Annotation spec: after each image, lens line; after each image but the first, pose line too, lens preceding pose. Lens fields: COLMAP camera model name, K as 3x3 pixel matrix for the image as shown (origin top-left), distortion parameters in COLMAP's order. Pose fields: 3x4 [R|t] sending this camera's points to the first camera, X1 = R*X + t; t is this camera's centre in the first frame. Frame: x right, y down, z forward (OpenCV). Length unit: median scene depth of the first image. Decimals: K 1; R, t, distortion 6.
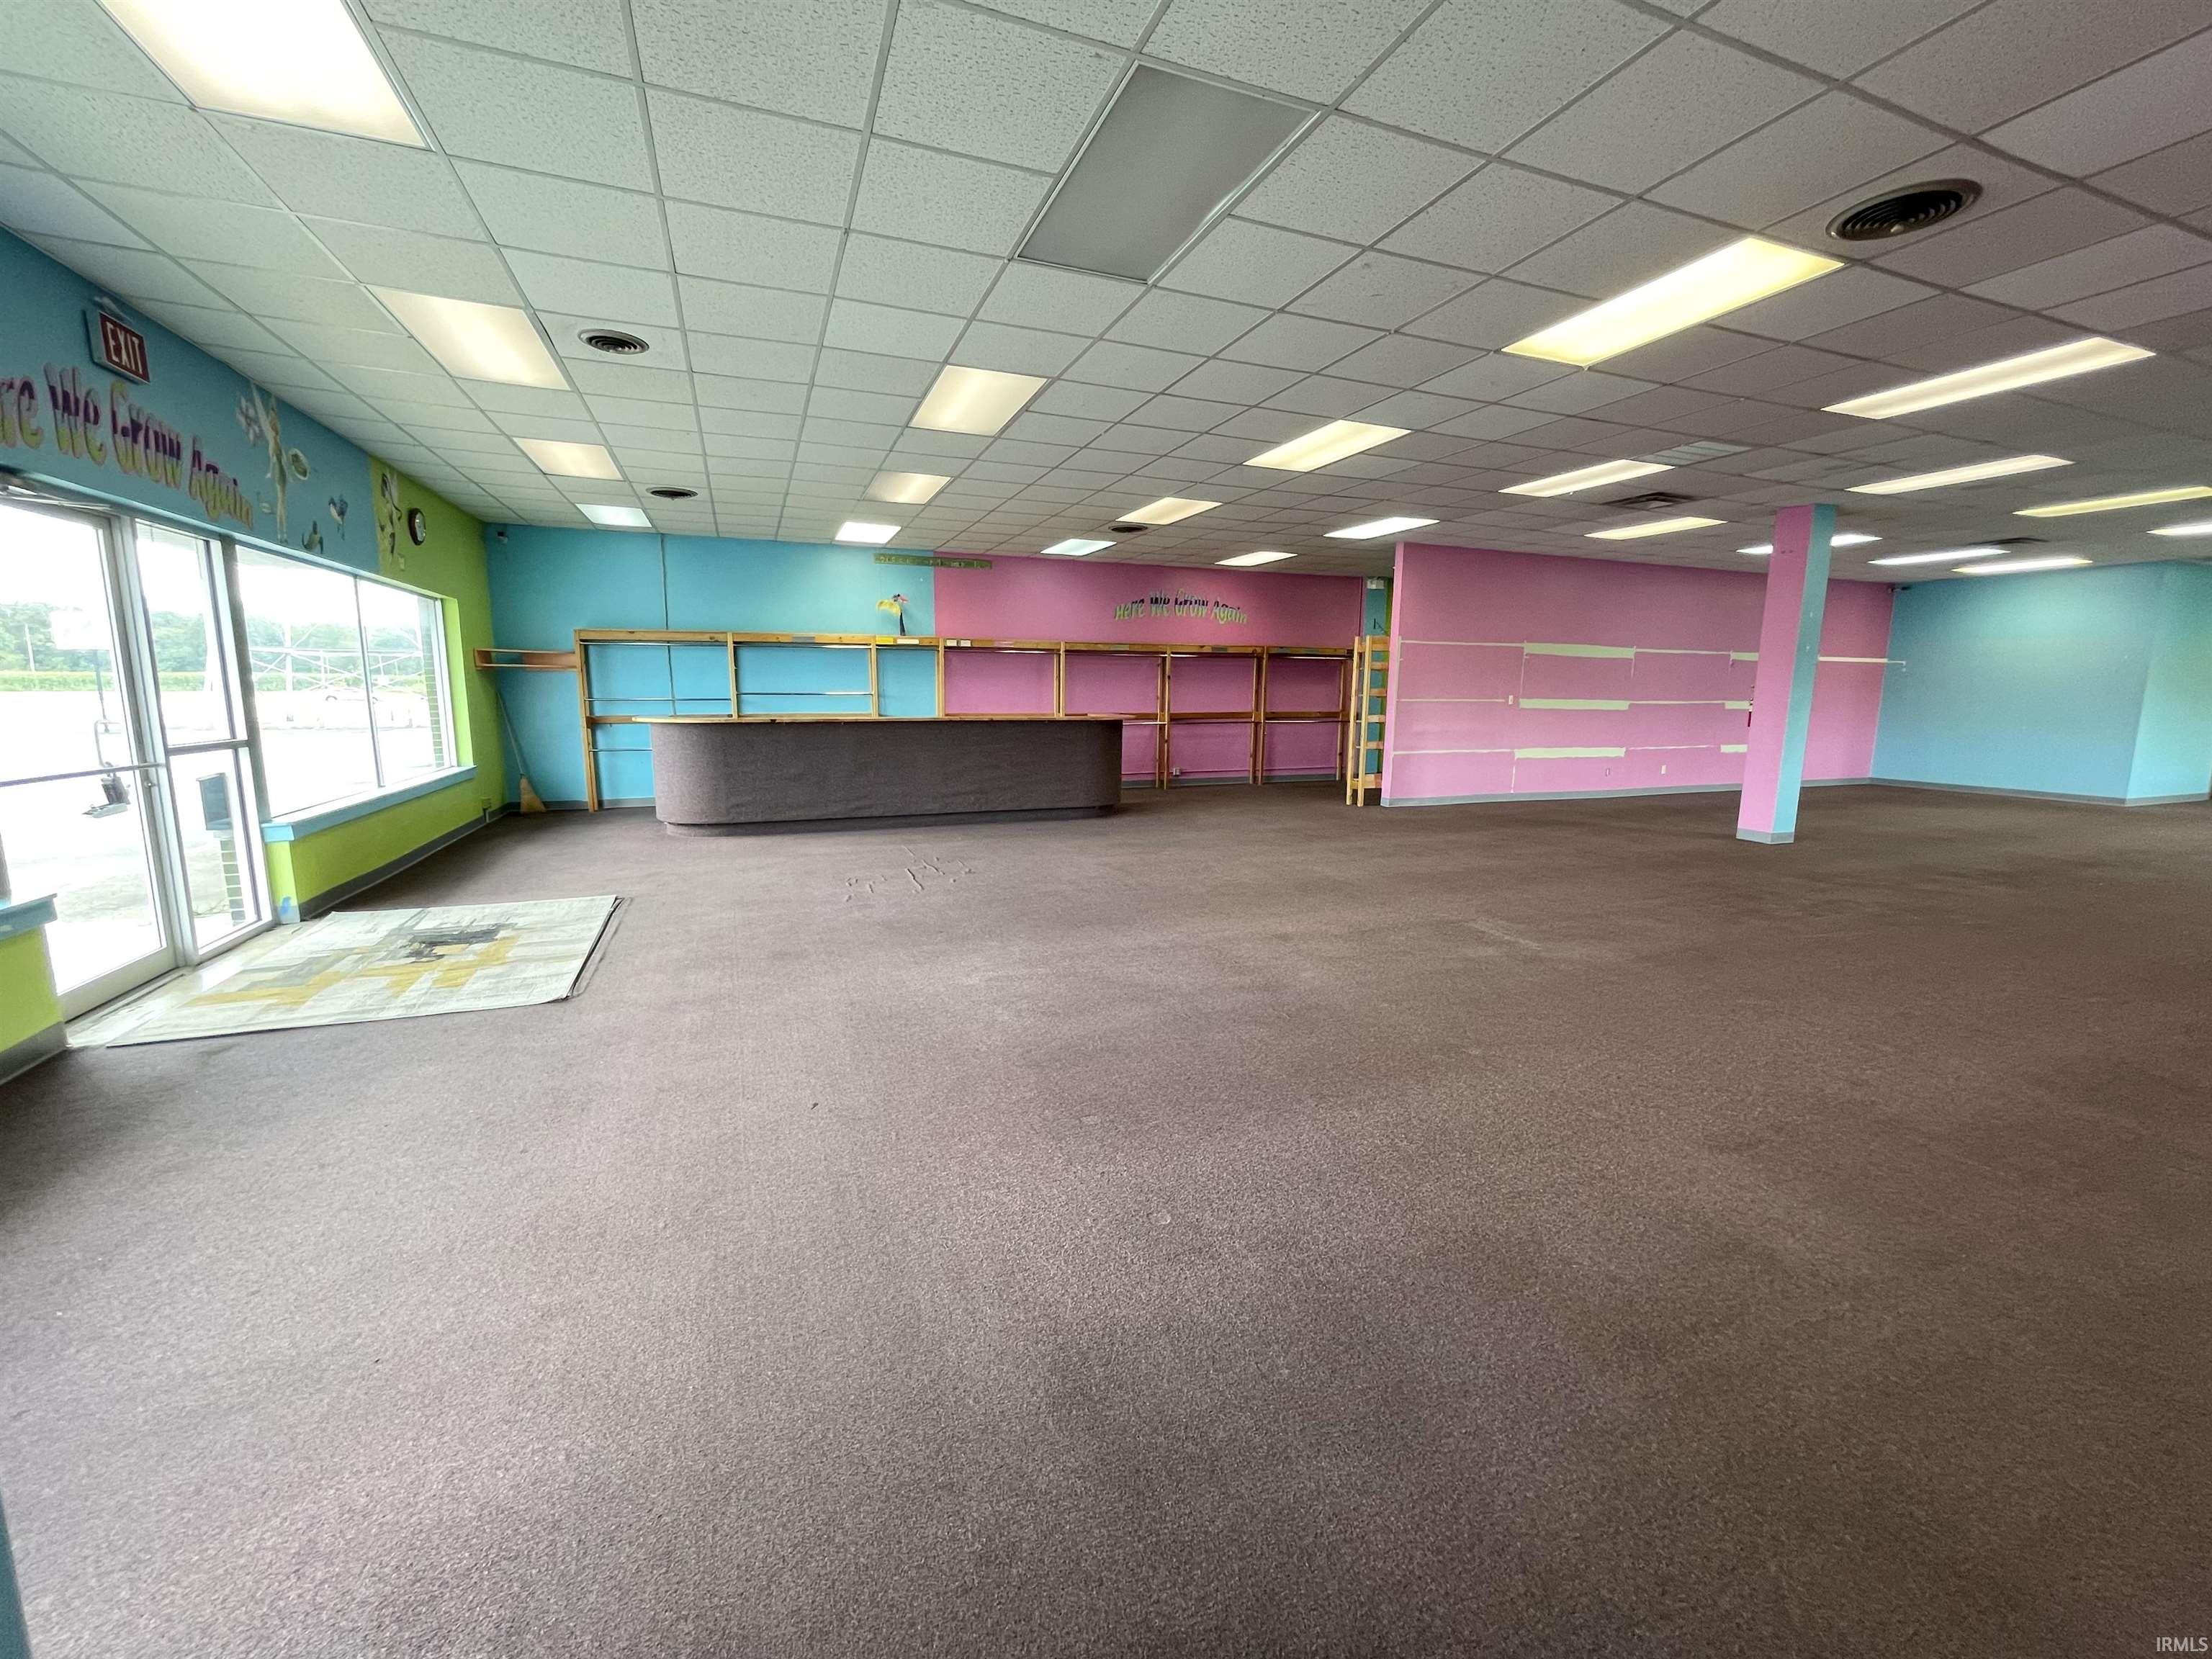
lens RADIAL K [[893.7, 0, 1096.2], [0, 893.7, 821.3], [0, 0, 1]] dist [-0.002970, 0.001071]
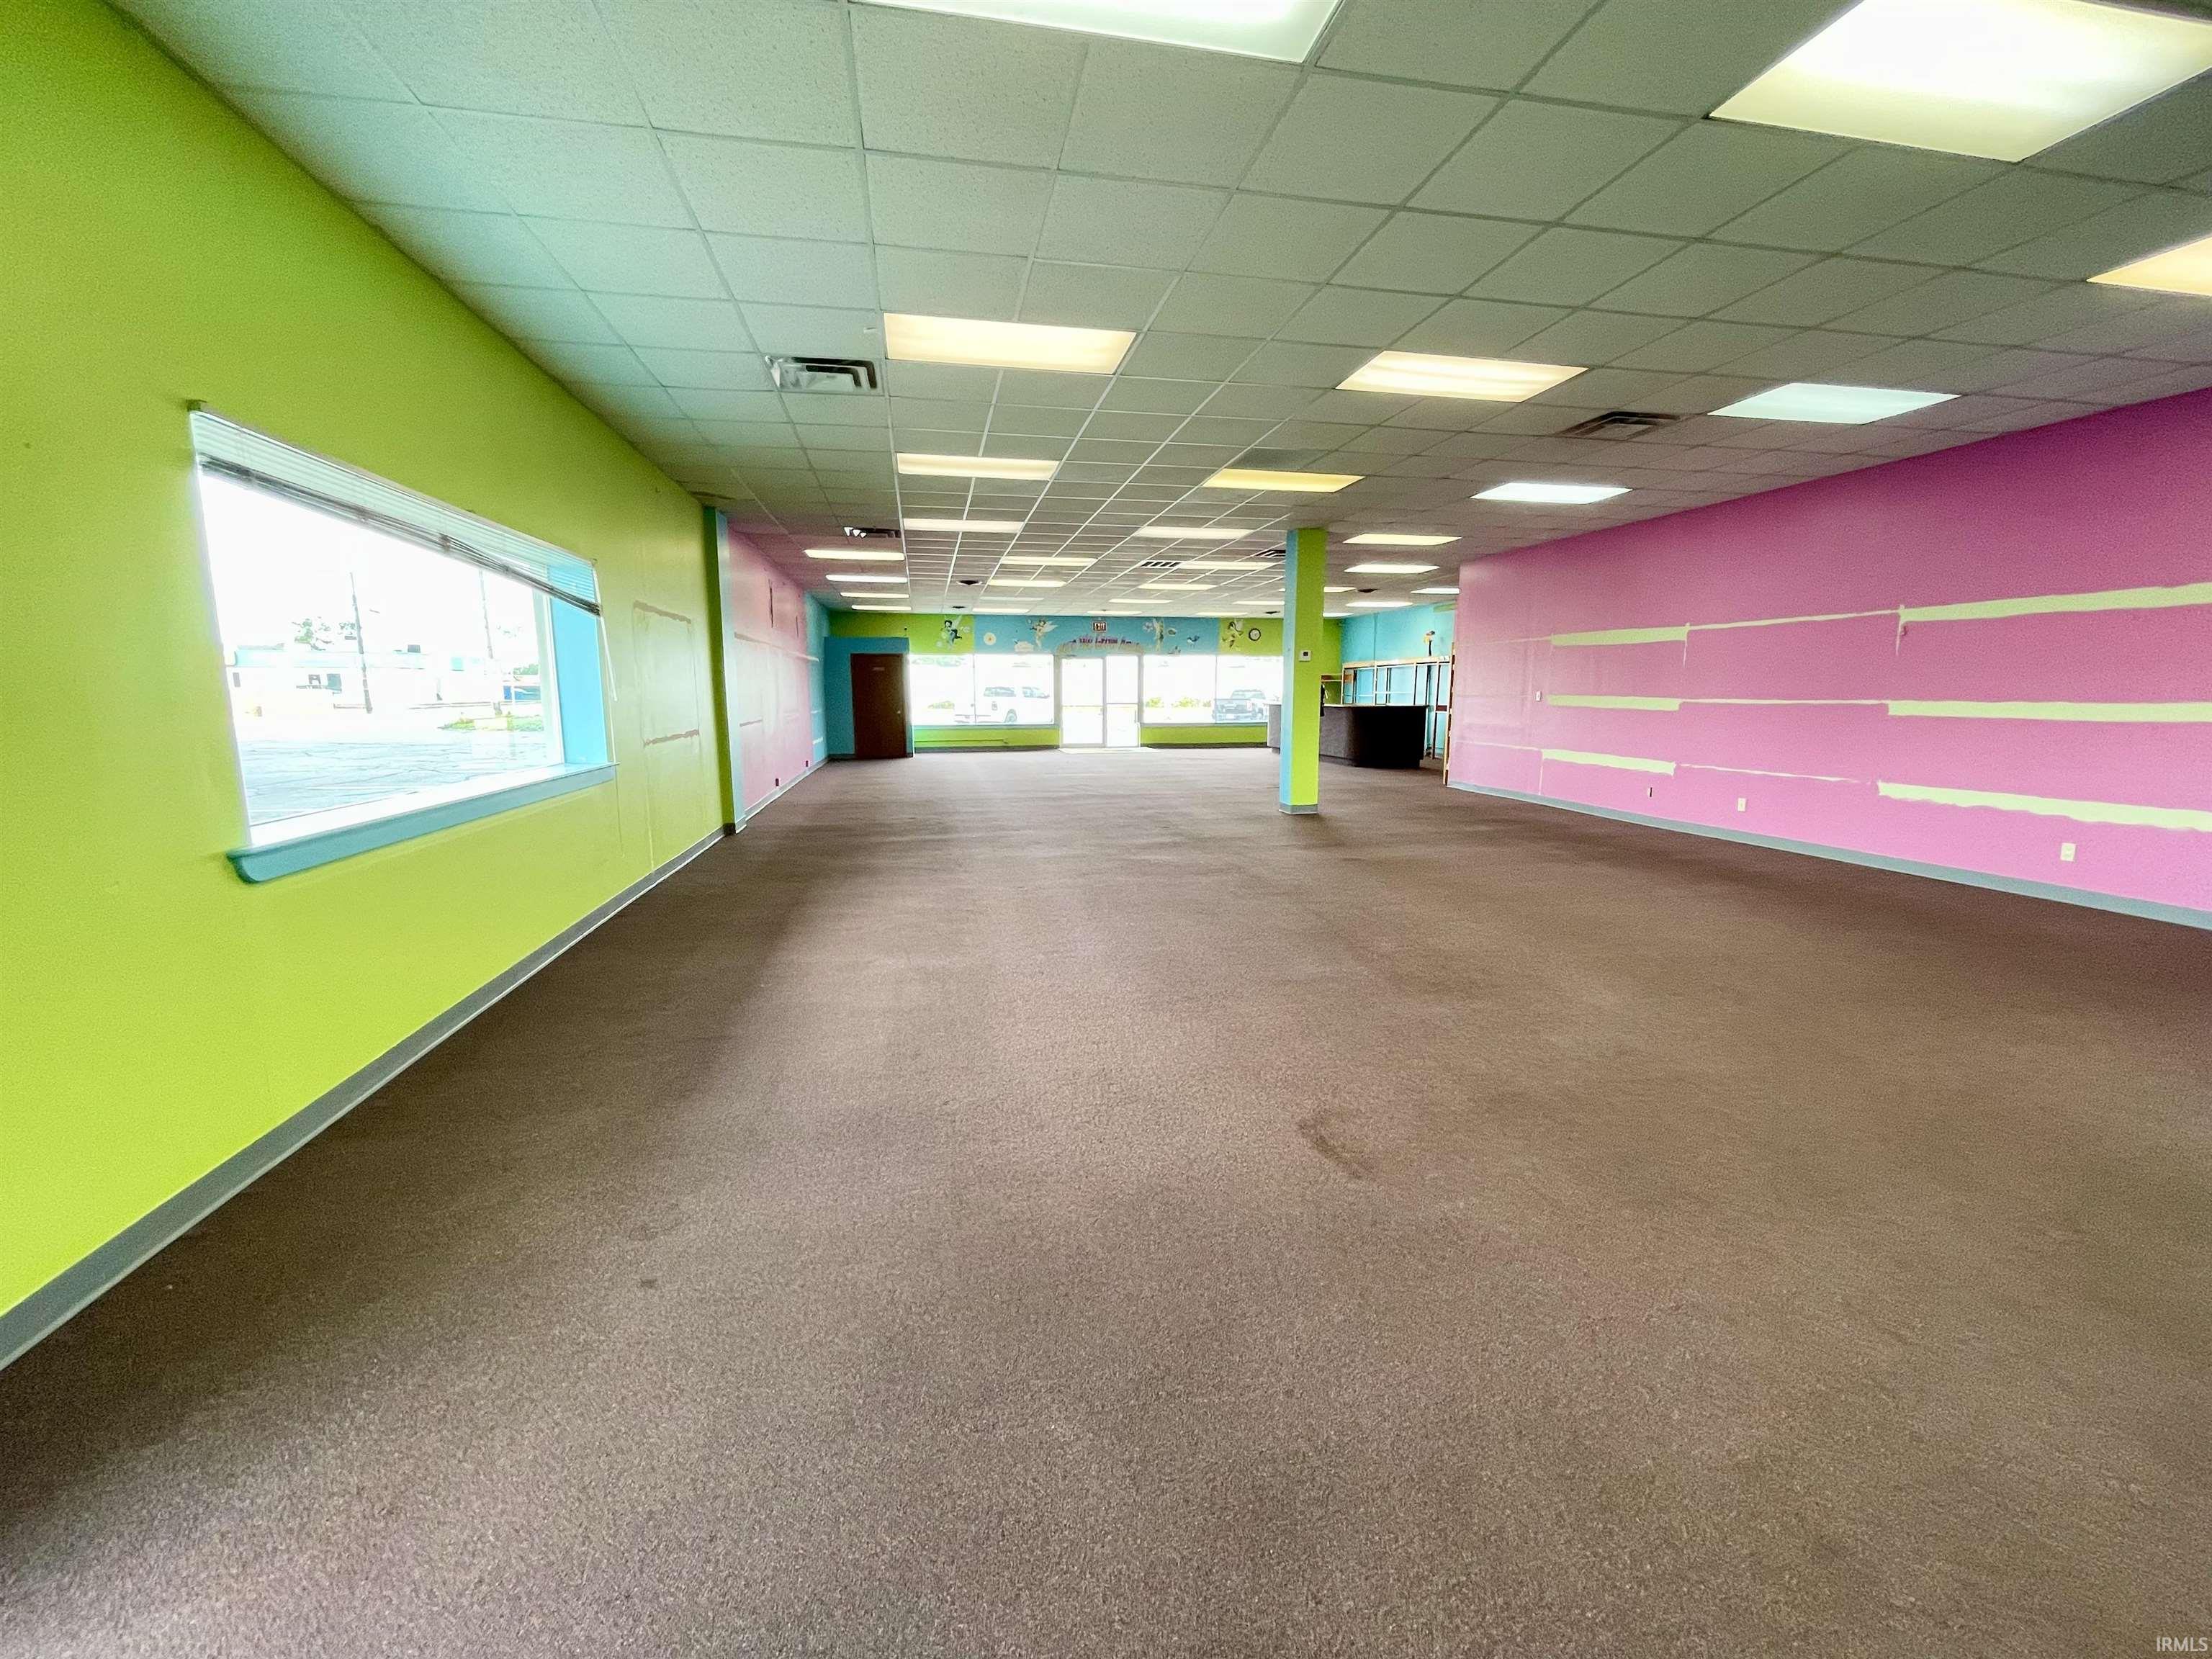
lens RADIAL K [[893.7, 0, 1098.4], [0, 893.7, 827.6], [0, 0, 1]] dist [-0.002970, 0.001071]
pose [[-0.182485, 0.144270, -0.972567, 1.936062], [-0.143297, 0.974711, 0.171475, -0.122412], [0.972710, 0.170658, -0.157196, 0.923946]]
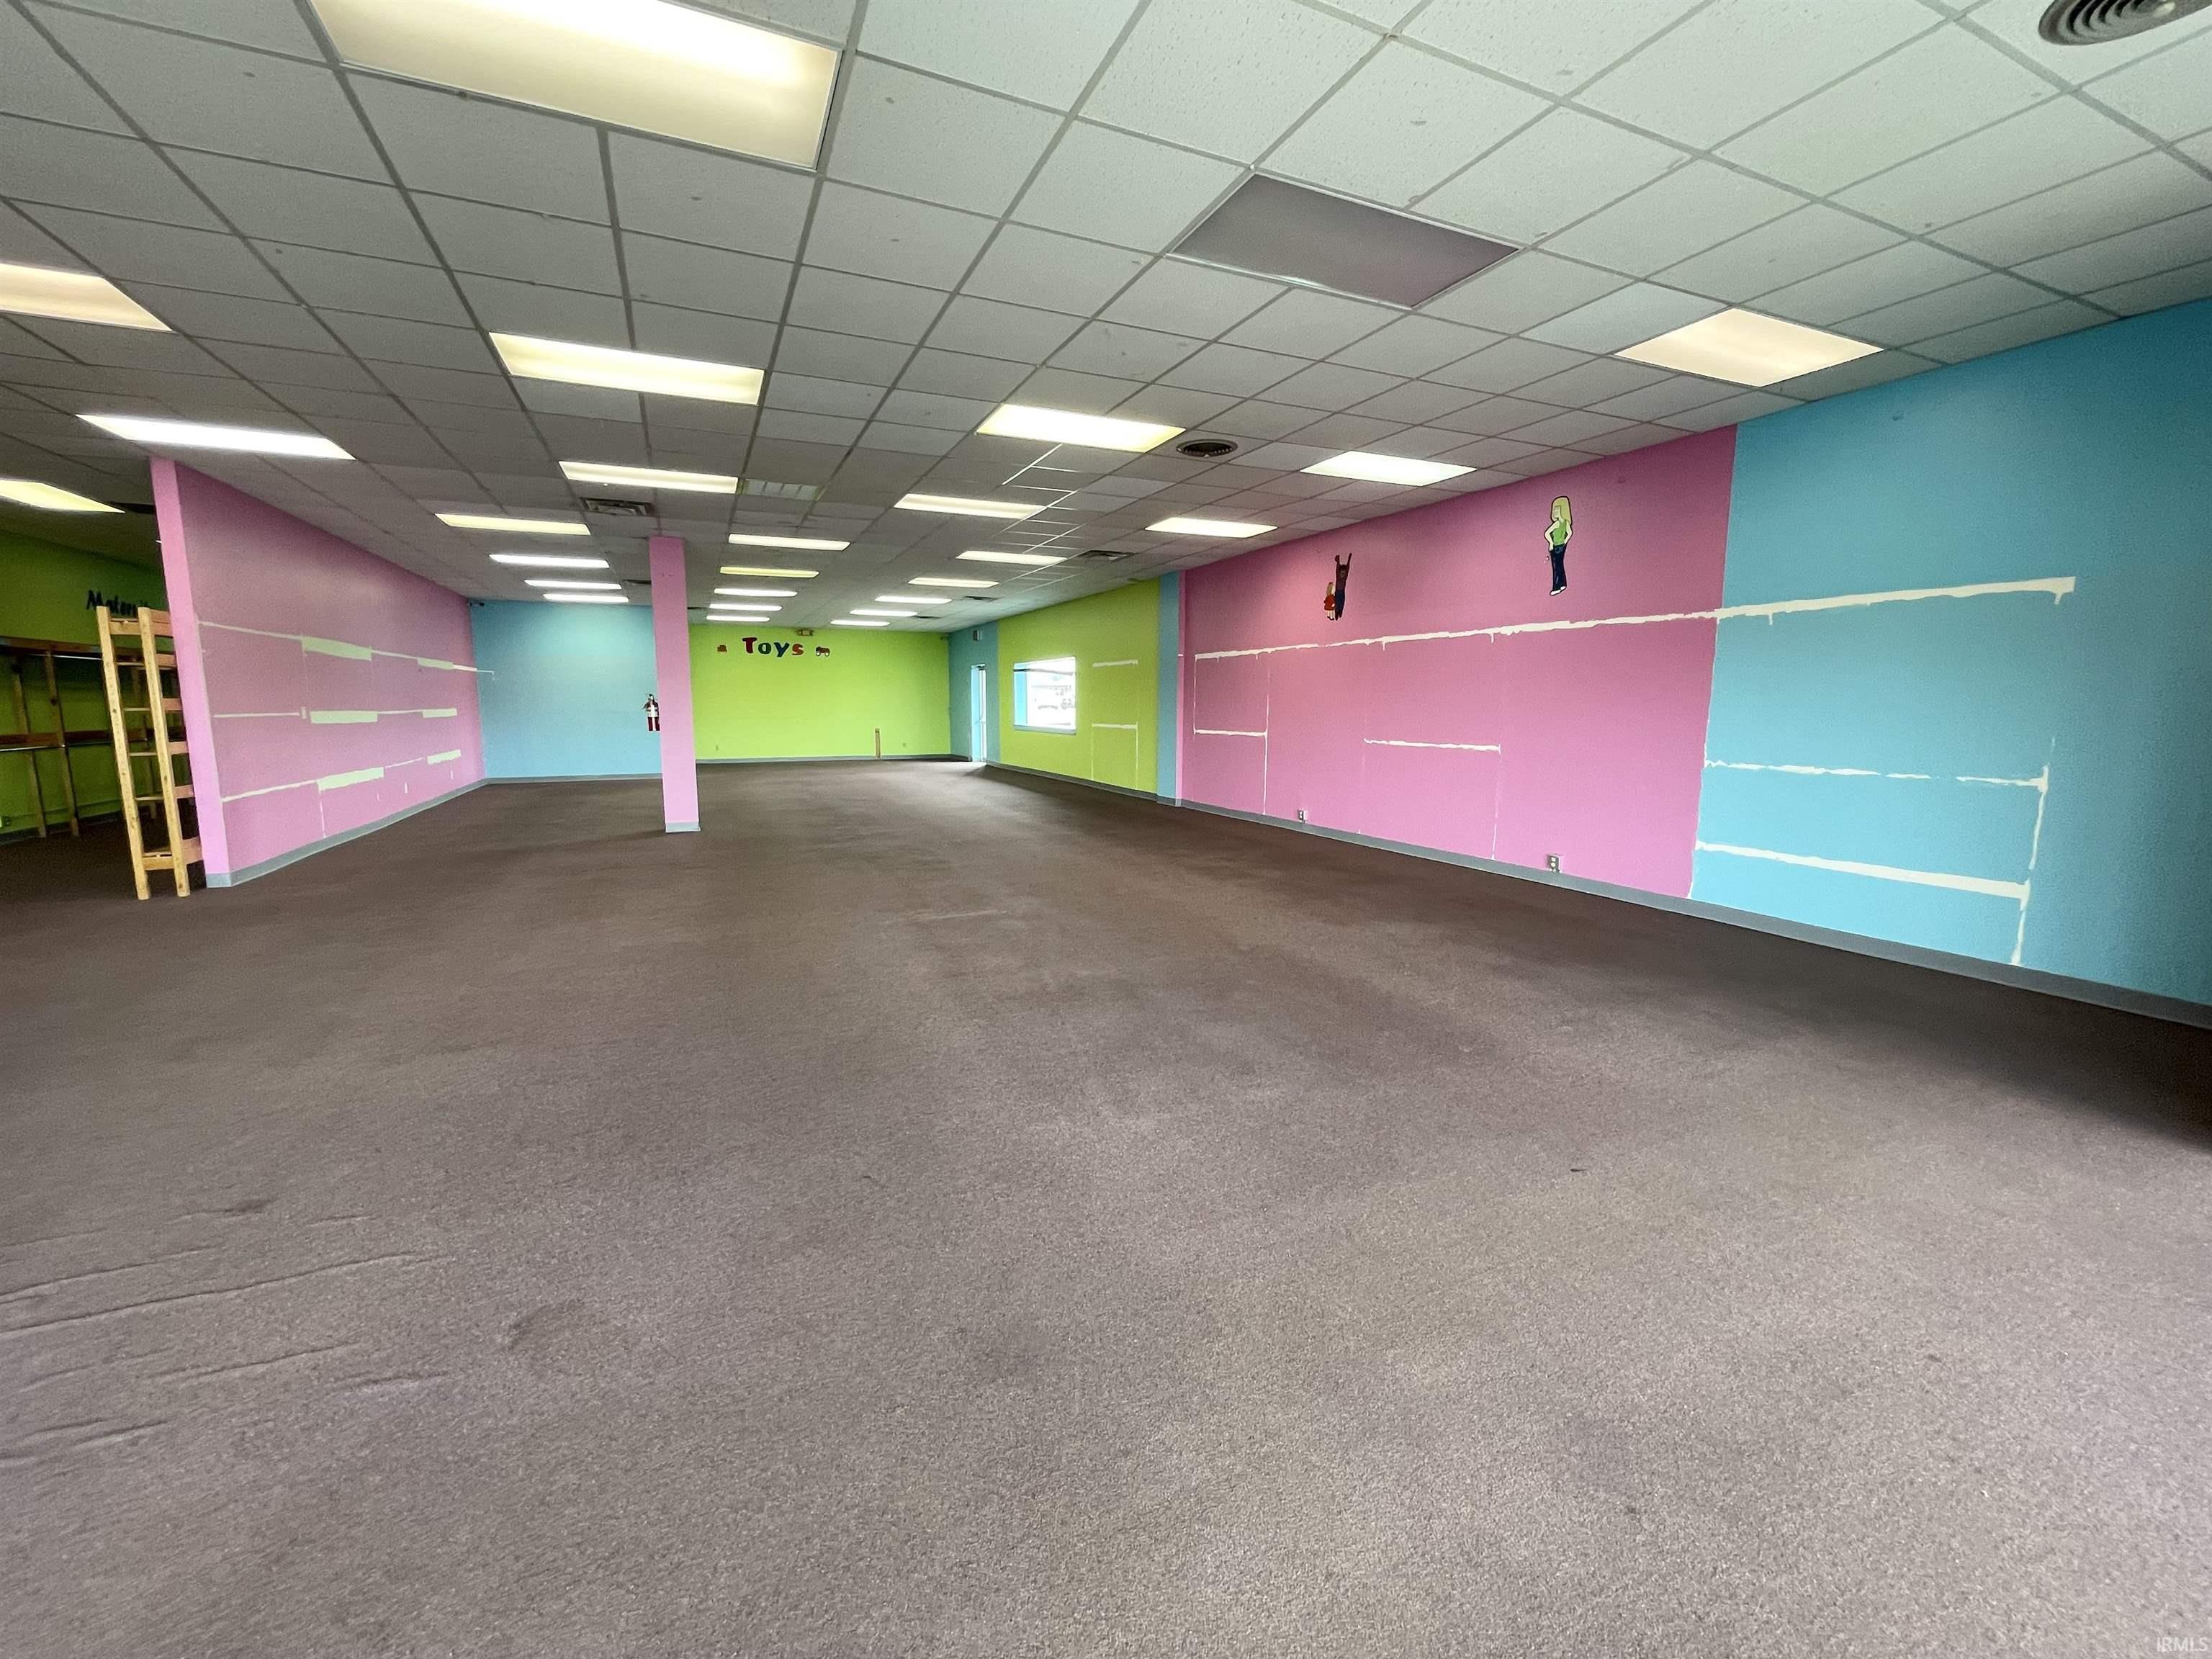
lens RADIAL K [[893.7, 0, 1099.5], [0, 893.7, 819.3], [0, 0, 1]] dist [-0.002970, 0.001071]
pose [[-0.054762, -0.139063, 0.988768, -0.393616], [0.147718, 0.978229, 0.145762, -0.078155], [-0.987512, 0.154041, -0.033028, 0.509199]]
